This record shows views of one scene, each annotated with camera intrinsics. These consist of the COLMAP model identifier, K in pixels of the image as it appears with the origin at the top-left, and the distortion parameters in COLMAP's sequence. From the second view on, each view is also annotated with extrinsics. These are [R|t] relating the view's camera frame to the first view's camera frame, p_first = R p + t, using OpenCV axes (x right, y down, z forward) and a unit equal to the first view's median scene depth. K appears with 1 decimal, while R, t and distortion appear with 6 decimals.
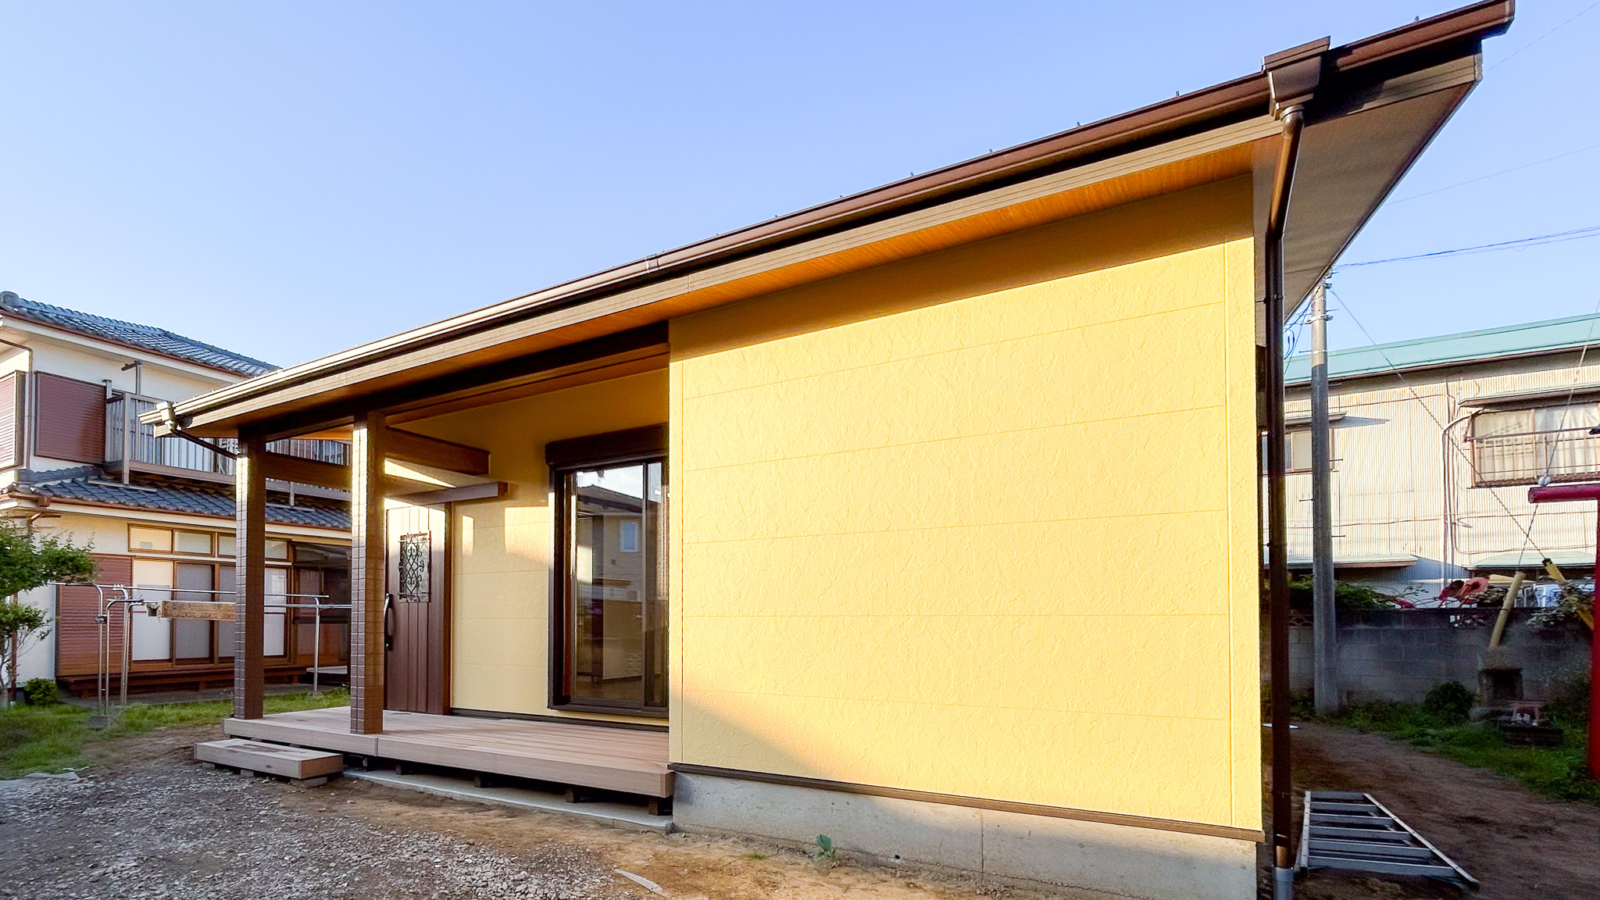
lens RADIAL K [[767.0, 0, 760.9], [0, 767.0, 608.9], [0, 0, 1]] dist [-0.004324, -0.001082]
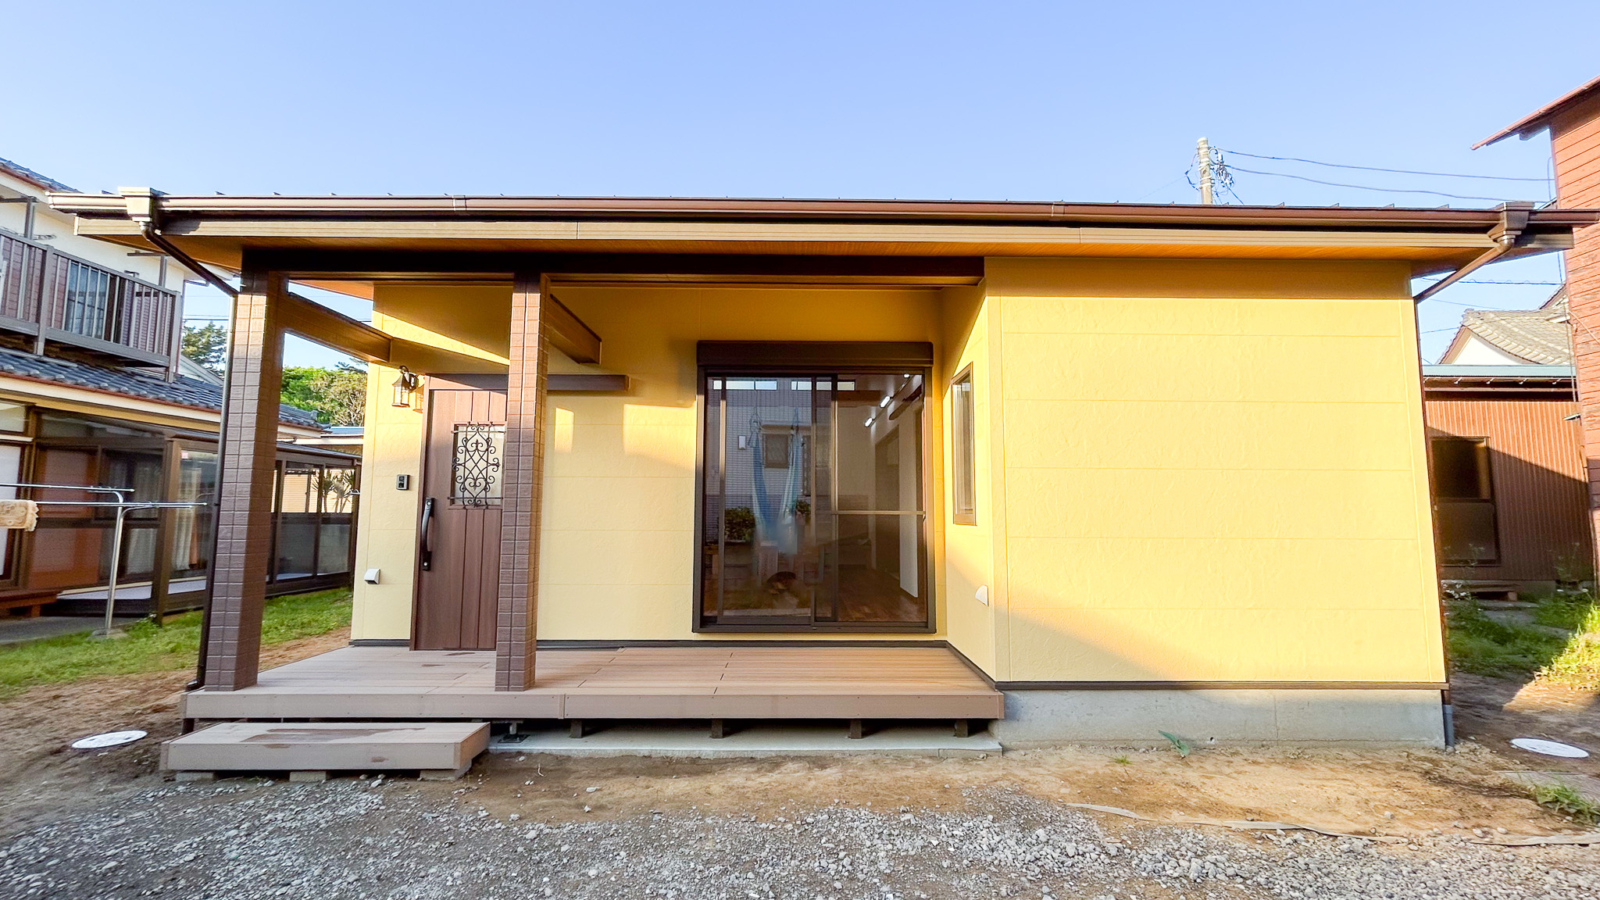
lens RADIAL K [[640.0, 0, 798.9], [0, 640.0, 455.7], [0, 0, 1]] dist [-0.003258, 0.000352]
pose [[0.851772, 0.055819, 0.520931, -0.578204], [-0.016383, 0.996660, -0.080007, -0.018572], [-0.523657, 0.059613, 0.849841, 0.288144]]
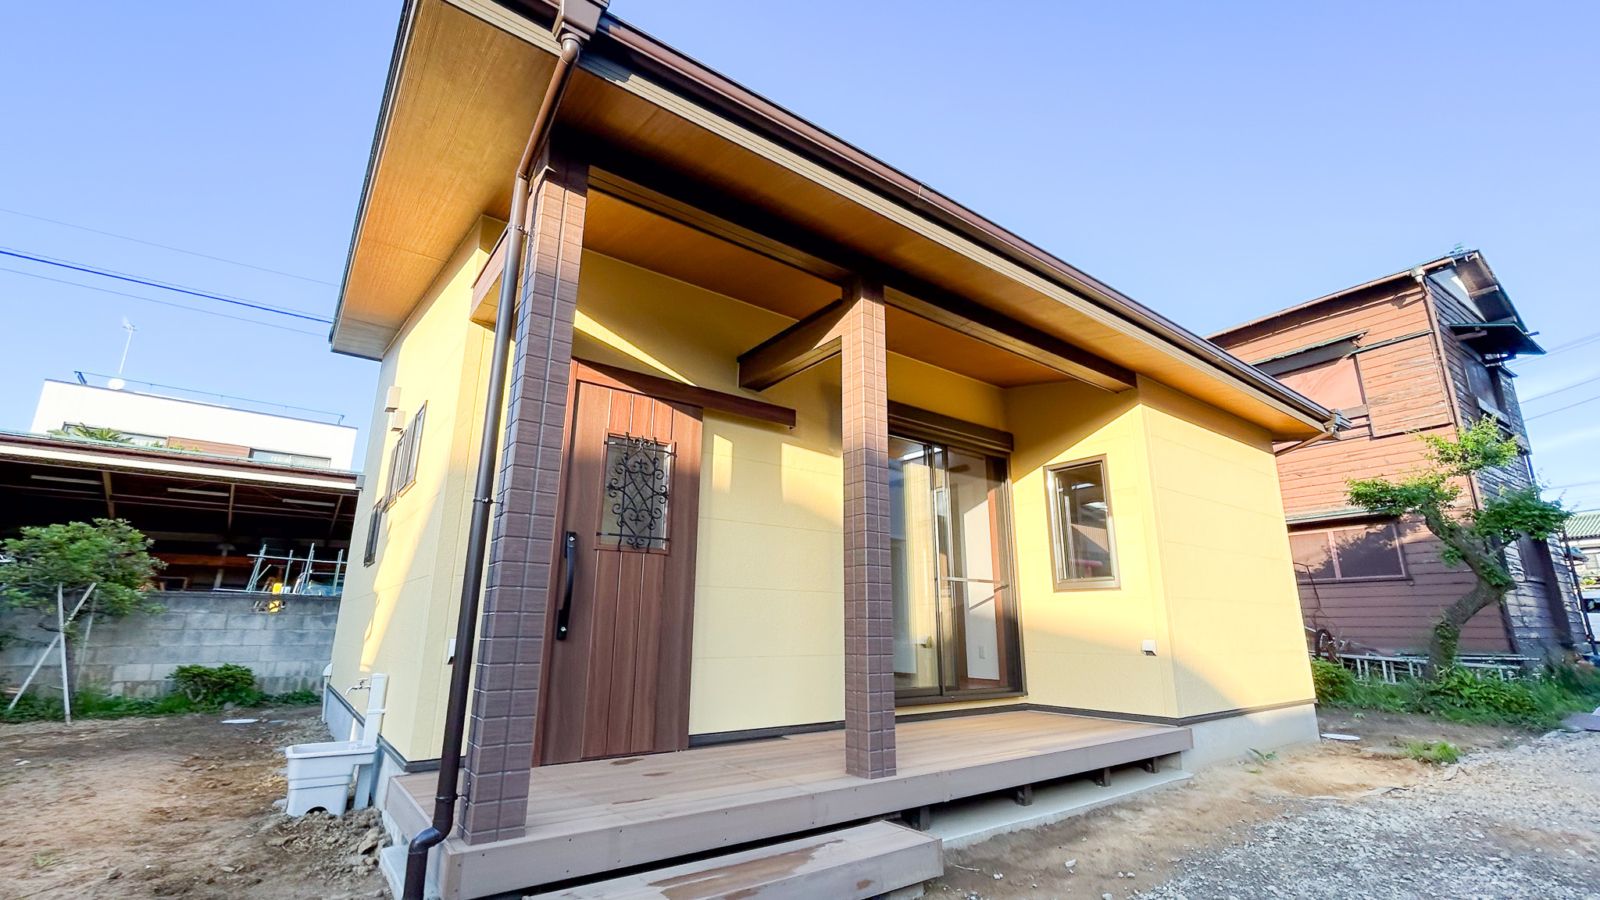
lens RADIAL K [[672.7, 0, 800.2], [0, 672.7, 453.7], [0, 0, 1]] dist [-0.004712, -0.000260]
pose [[0.385143, 0.239151, 0.891331, -0.985859], [-0.022773, 0.968008, -0.249883, 0.049389], [-0.922576, 0.075942, 0.378268, 0.780570]]
